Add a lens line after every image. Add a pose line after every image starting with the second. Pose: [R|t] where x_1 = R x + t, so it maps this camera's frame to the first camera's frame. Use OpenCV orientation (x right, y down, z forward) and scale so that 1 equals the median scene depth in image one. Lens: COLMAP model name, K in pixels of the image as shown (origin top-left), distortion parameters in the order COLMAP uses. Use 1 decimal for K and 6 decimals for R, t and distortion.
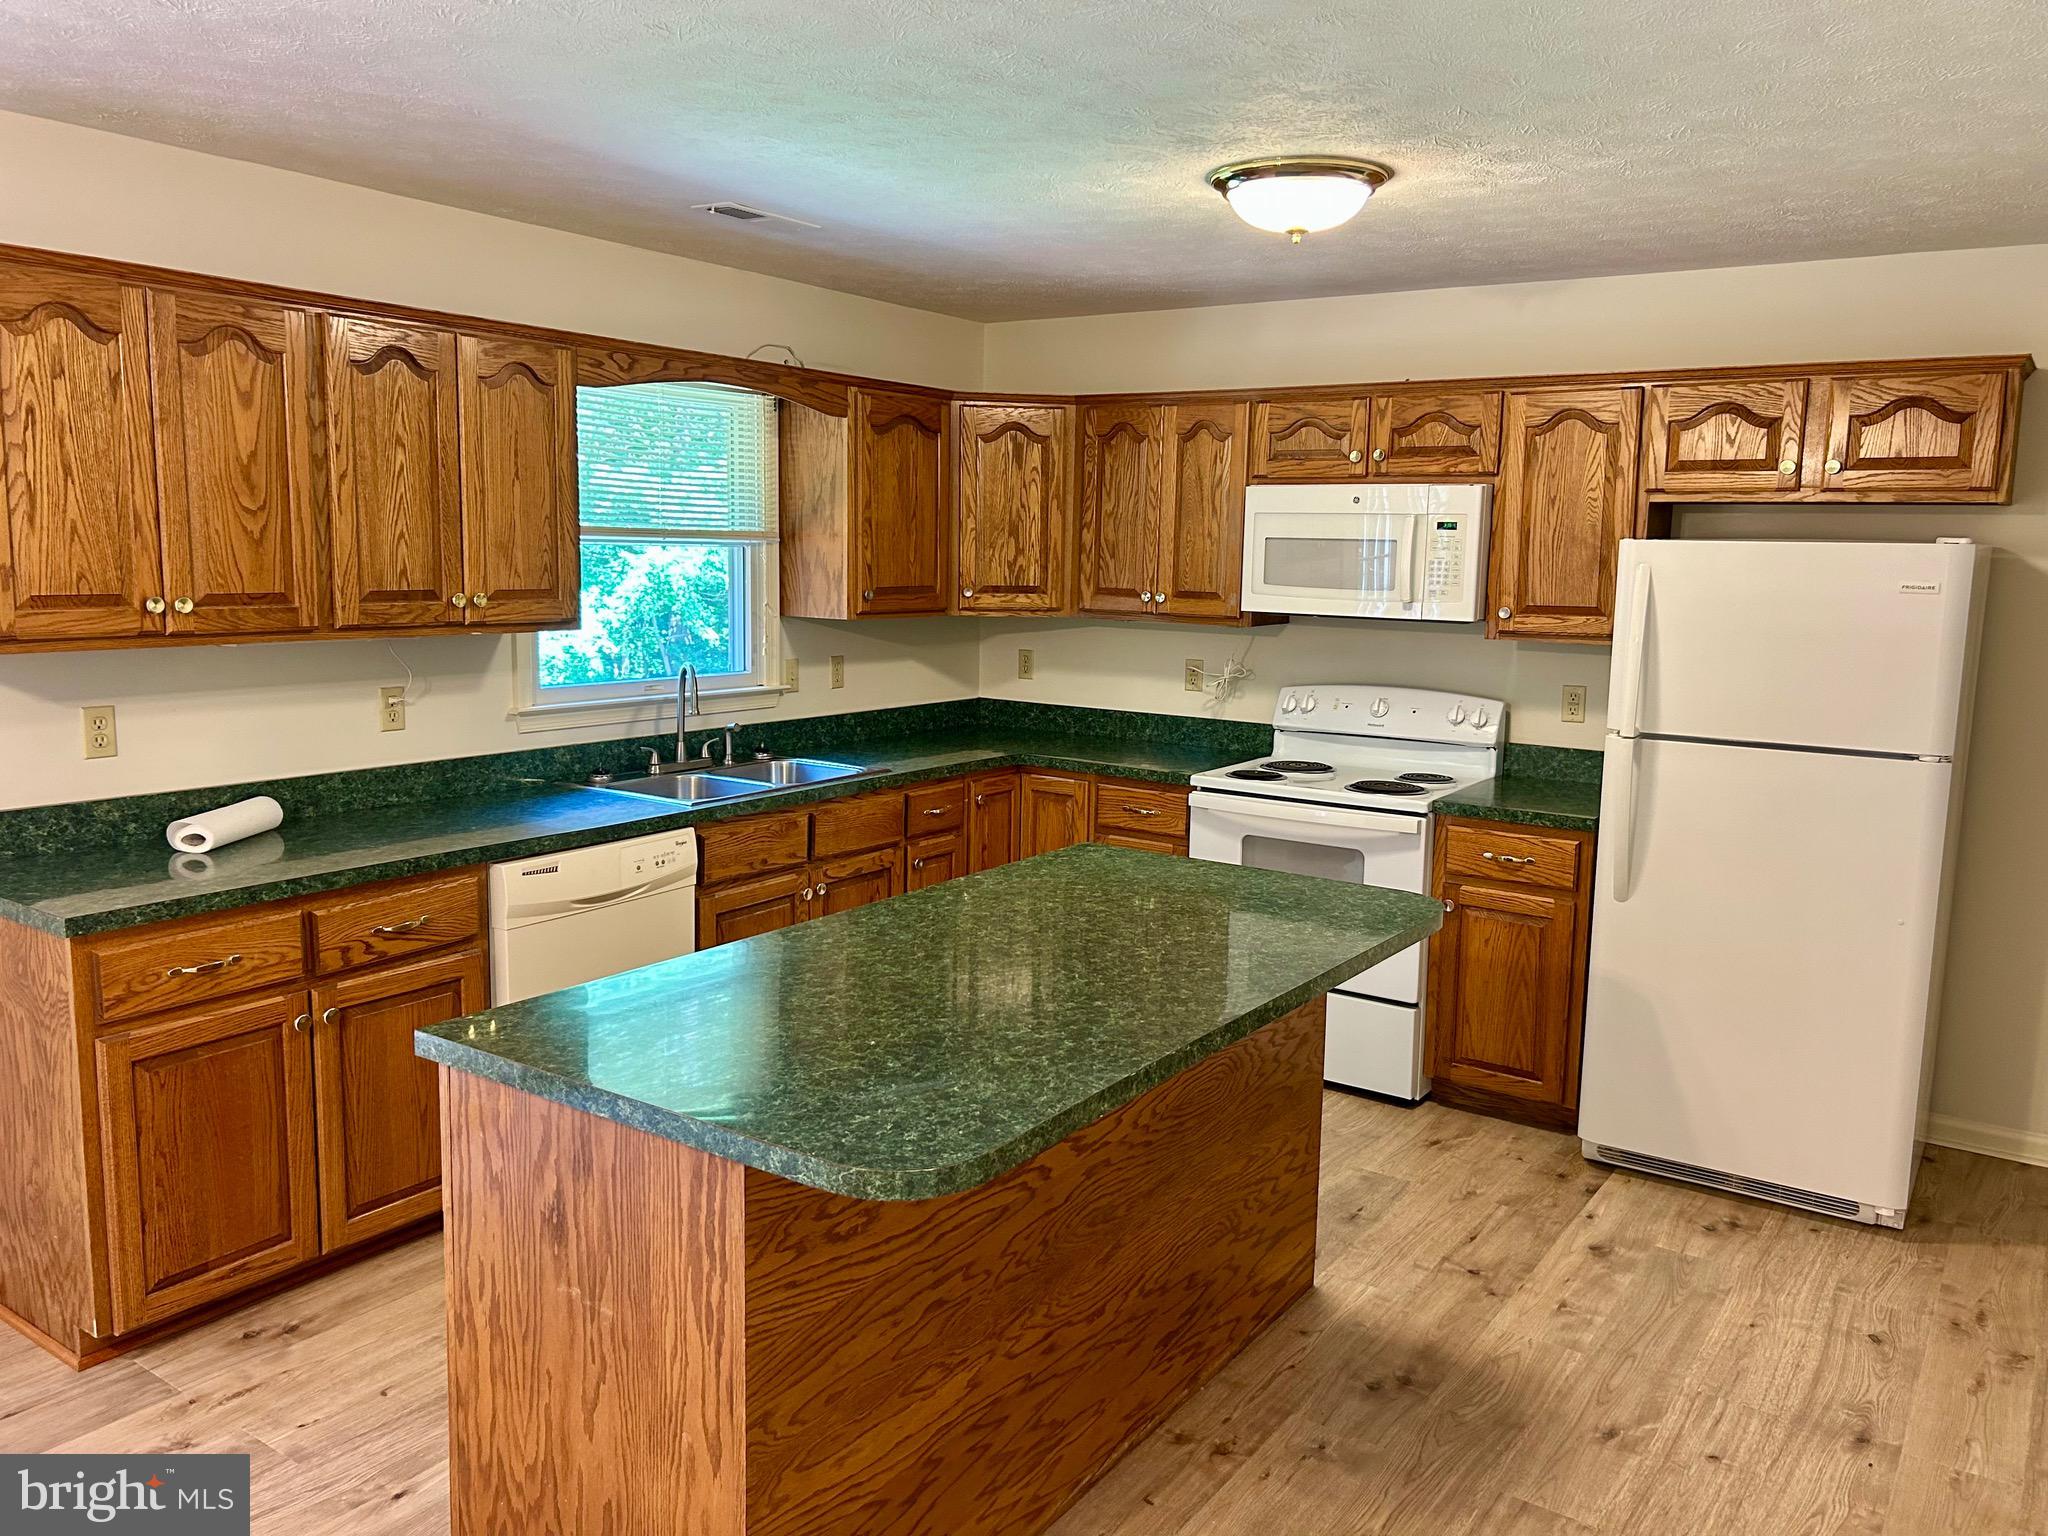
lens RADIAL K [[1552.5, 0, 1024.0], [0, 1552.5, 768.0], [0, 0, 1]] dist [0.073503, -0.067149]
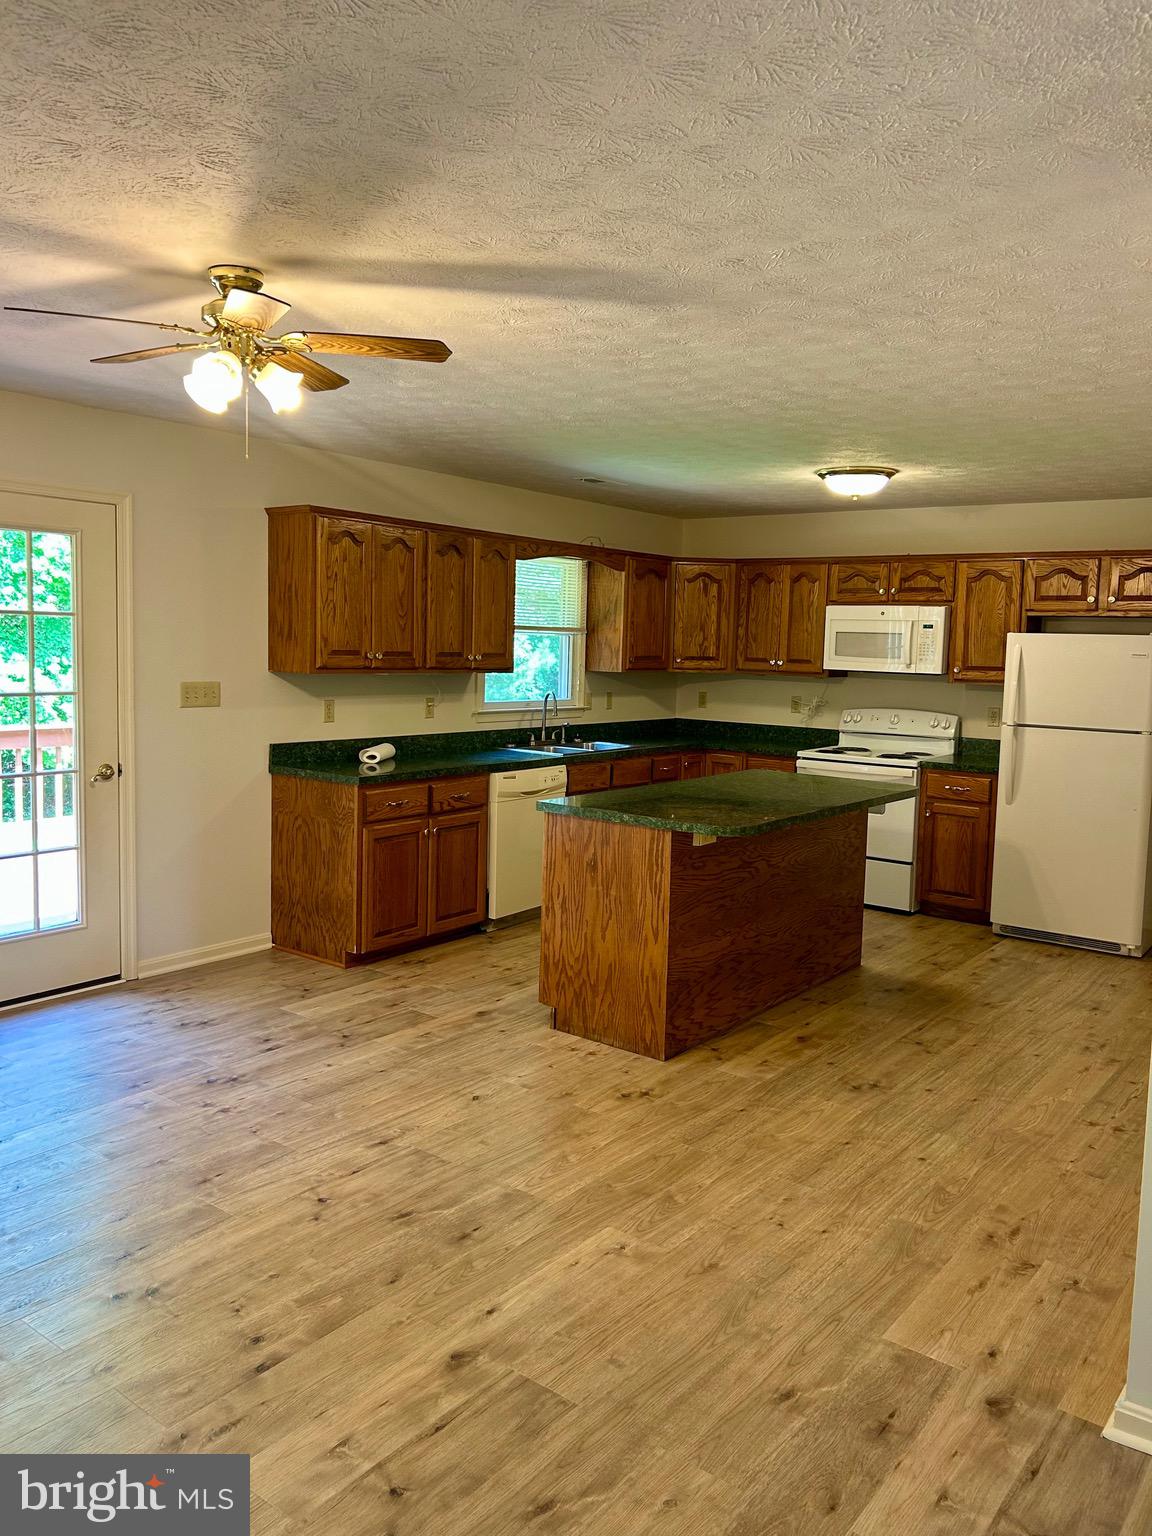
lens RADIAL K [[1164.4, 0, 584.7], [0, 1164.4, 760.5], [0, 0, 1]] dist [0.073503, -0.067149]
pose [[0.998998, 0.011964, -0.043134, -0.109885], [-0.013835, 0.998965, -0.043342, 0.094457], [0.042571, 0.043895, 0.998129, -0.548880]]
